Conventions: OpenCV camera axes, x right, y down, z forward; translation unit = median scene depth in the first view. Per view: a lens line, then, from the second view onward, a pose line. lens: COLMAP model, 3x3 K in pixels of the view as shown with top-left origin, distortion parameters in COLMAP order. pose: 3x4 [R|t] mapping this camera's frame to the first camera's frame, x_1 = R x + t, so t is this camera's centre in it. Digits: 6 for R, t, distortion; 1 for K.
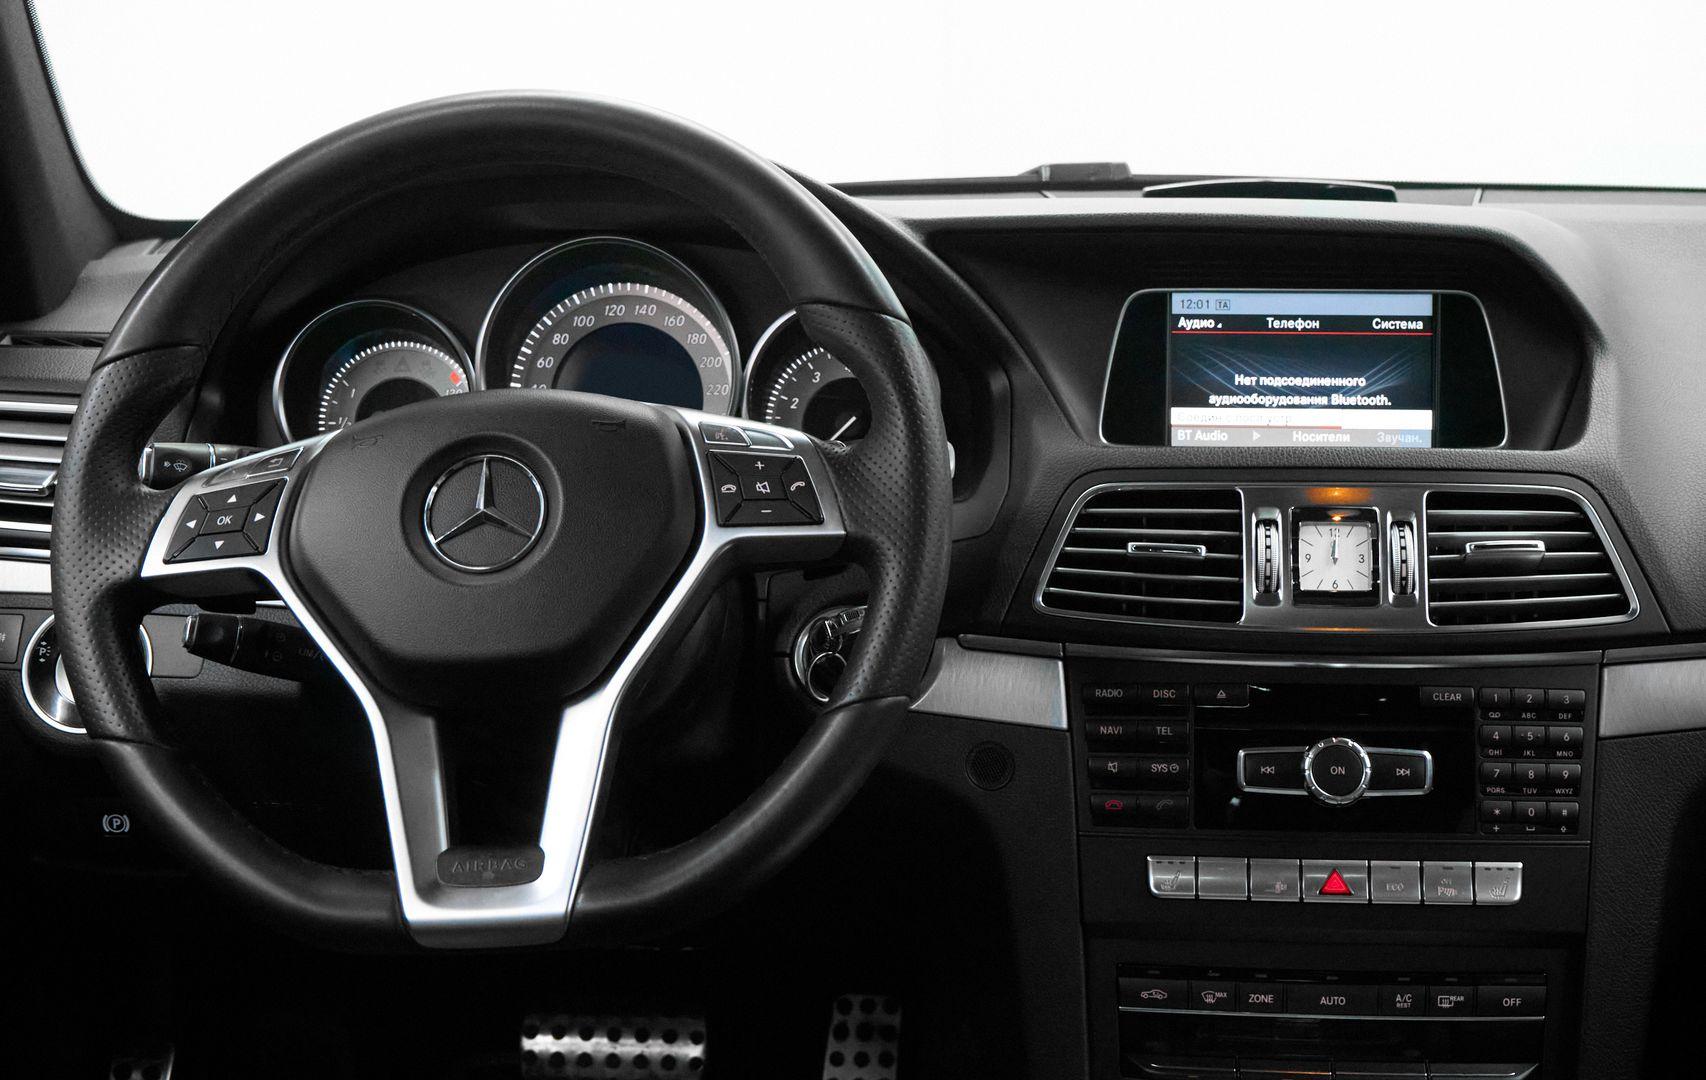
lens RADIAL K [[2629.1, 0, 877.9], [0, 2629.1, 482.0], [0, 0, 1]] dist [0.033656, 0.000000]
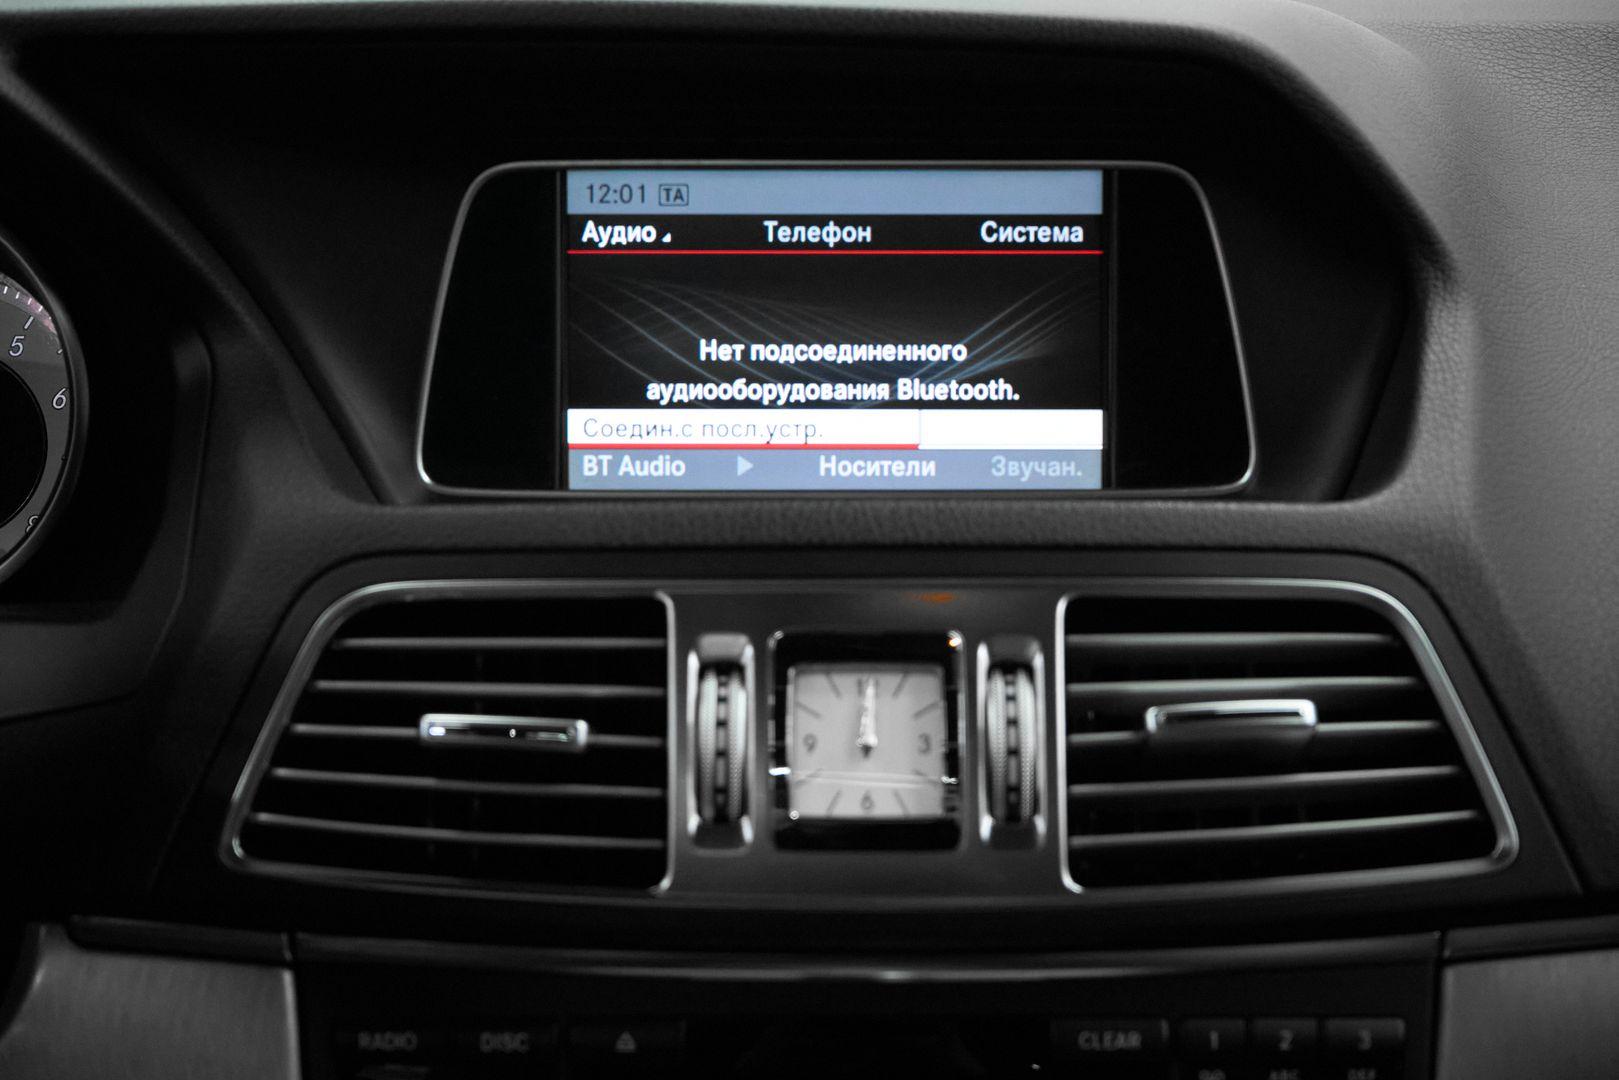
lens RADIAL K [[3383.2, 0, 799.9], [0, 3383.2, 527.7], [0, 0, 1]] dist [0.074828, 0.000000]
pose [[0.998411, -0.012421, 0.054970, 0.129337], [0.010697, 0.999445, 0.031541, -0.027784], [-0.055331, -0.030903, 0.997990, 0.408096]]
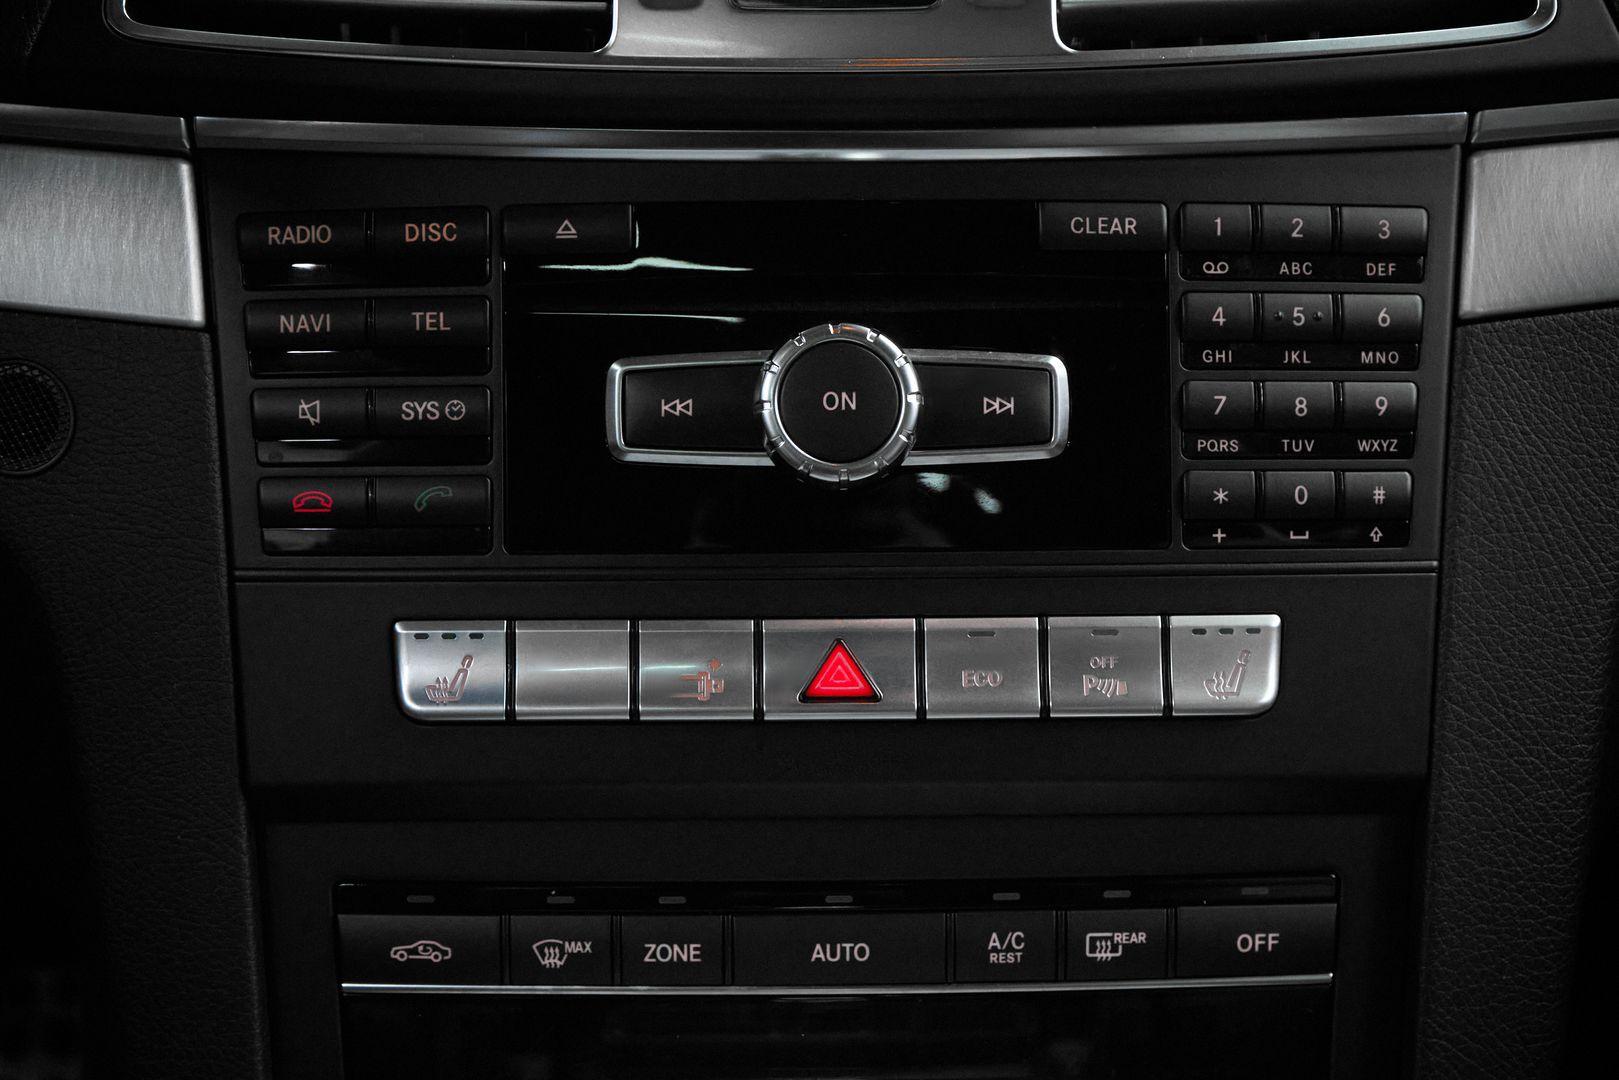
lens RADIAL K [[3383.2, 0, 811.1], [0, 3383.2, 543.2], [0, 0, 1]] dist [0.074828, 0.000000]
pose [[0.996409, -0.019588, 0.082378, 0.123978], [0.013615, 0.997280, 0.072443, 0.091736], [-0.083573, -0.071062, 0.993965, 0.463683]]
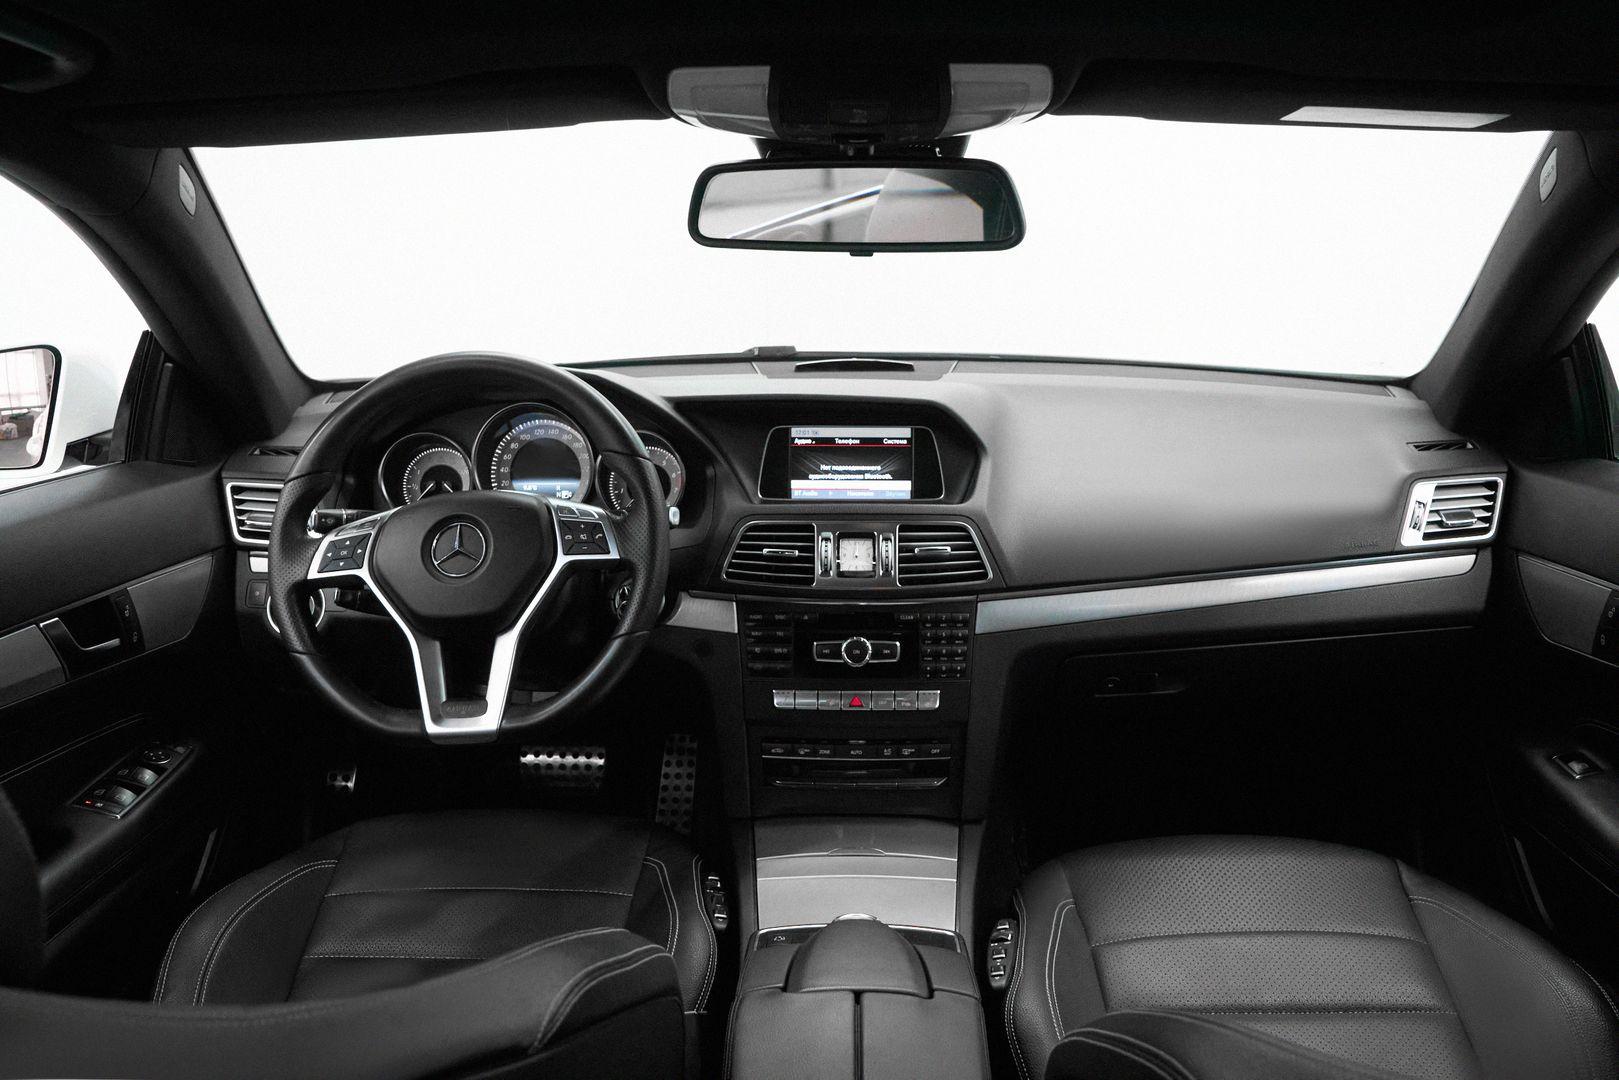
lens RADIAL K [[1360.5, 0, 813.9], [0, 1360.5, 540.7], [0, 0, 1]] dist [-0.071876, -0.003279]
pose [[0.999530, -0.011331, 0.028482, 0.105346], [0.008792, 0.996105, 0.087736, -0.083376], [-0.029365, -0.087444, 0.995737, -0.131143]]
